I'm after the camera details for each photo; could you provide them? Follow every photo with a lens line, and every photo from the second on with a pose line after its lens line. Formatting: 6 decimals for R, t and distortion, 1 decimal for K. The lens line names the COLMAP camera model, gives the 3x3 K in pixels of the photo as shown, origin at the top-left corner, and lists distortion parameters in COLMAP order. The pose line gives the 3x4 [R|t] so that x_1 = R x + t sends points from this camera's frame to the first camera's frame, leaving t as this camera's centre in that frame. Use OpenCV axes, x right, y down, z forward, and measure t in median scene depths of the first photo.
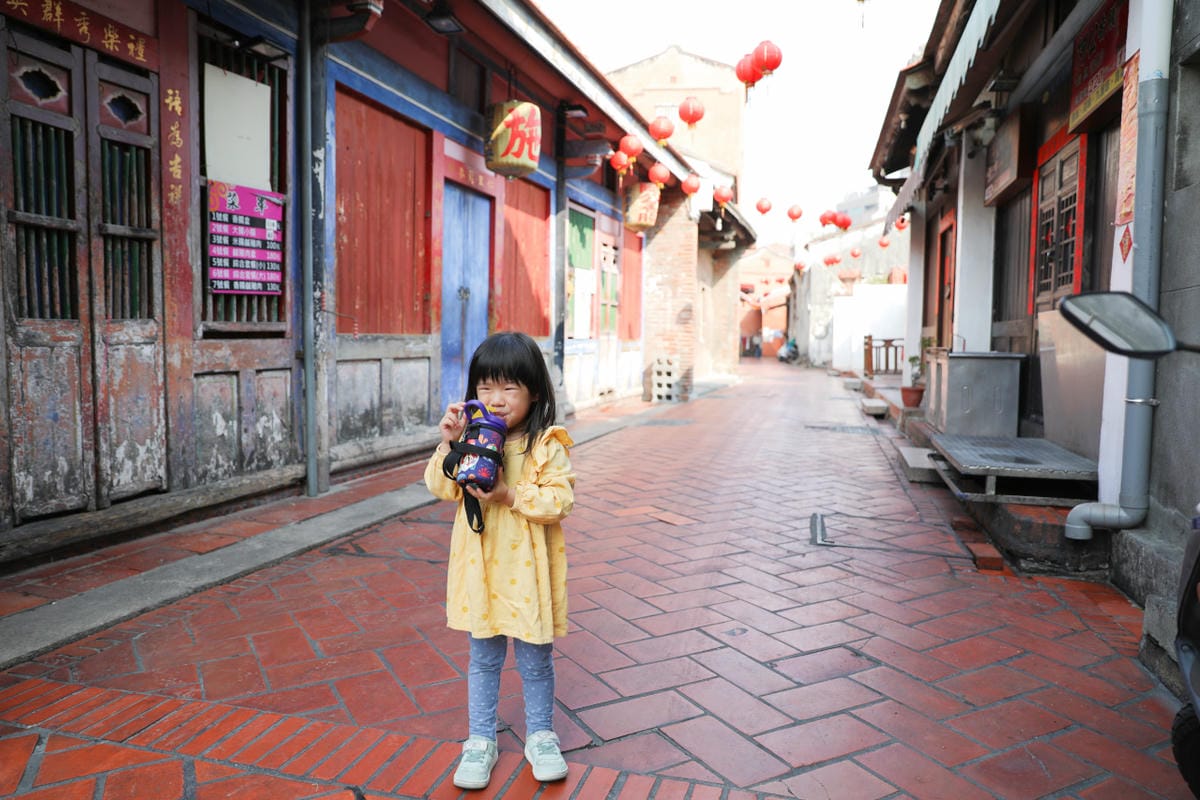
lens RADIAL K [[819.2, 0, 593.7], [0, 819.2, 402.6], [0, 0, 1]] dist [-0.113997, 0.095511]
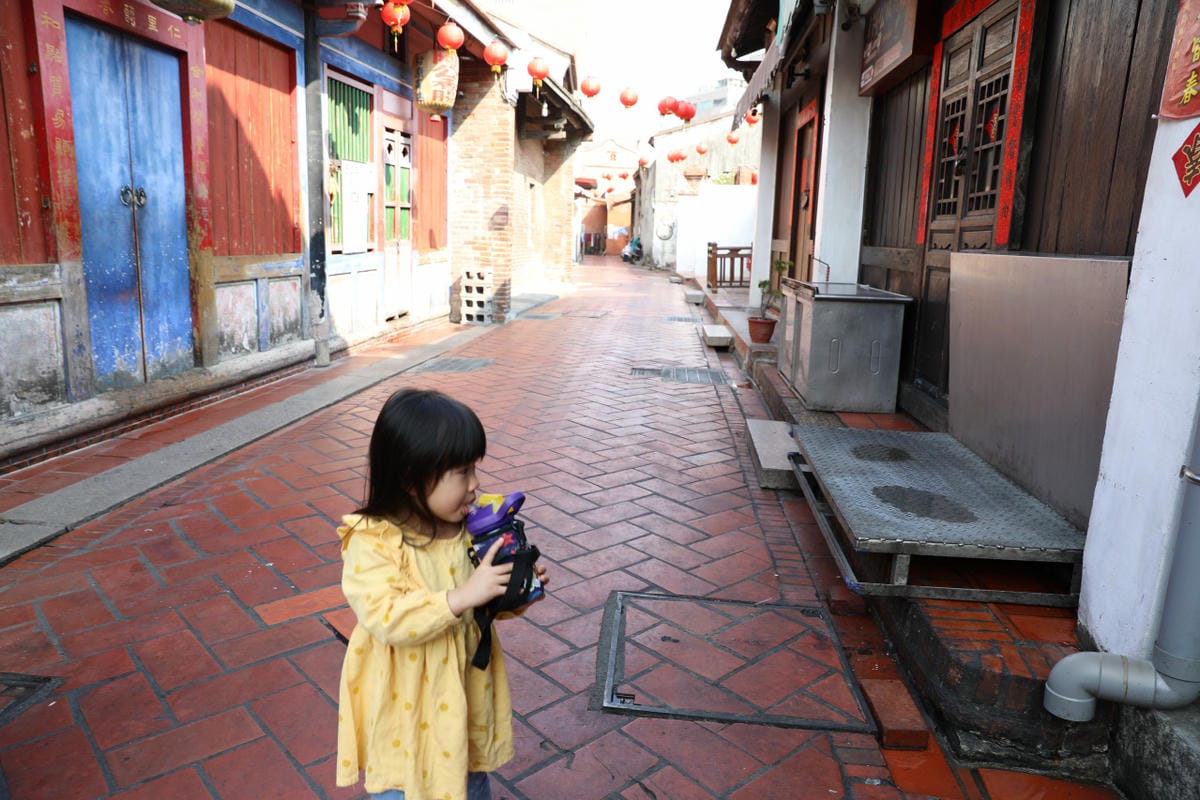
lens RADIAL K [[819.2, 0, 593.7], [0, 819.2, 402.6], [0, 0, 1]] dist [-0.113997, 0.095511]
pose [[0.983259, -0.019387, 0.181182, 0.067256], [-0.004198, 0.991650, 0.128892, -0.037039], [-0.182168, -0.127494, 0.974967, 0.190815]]
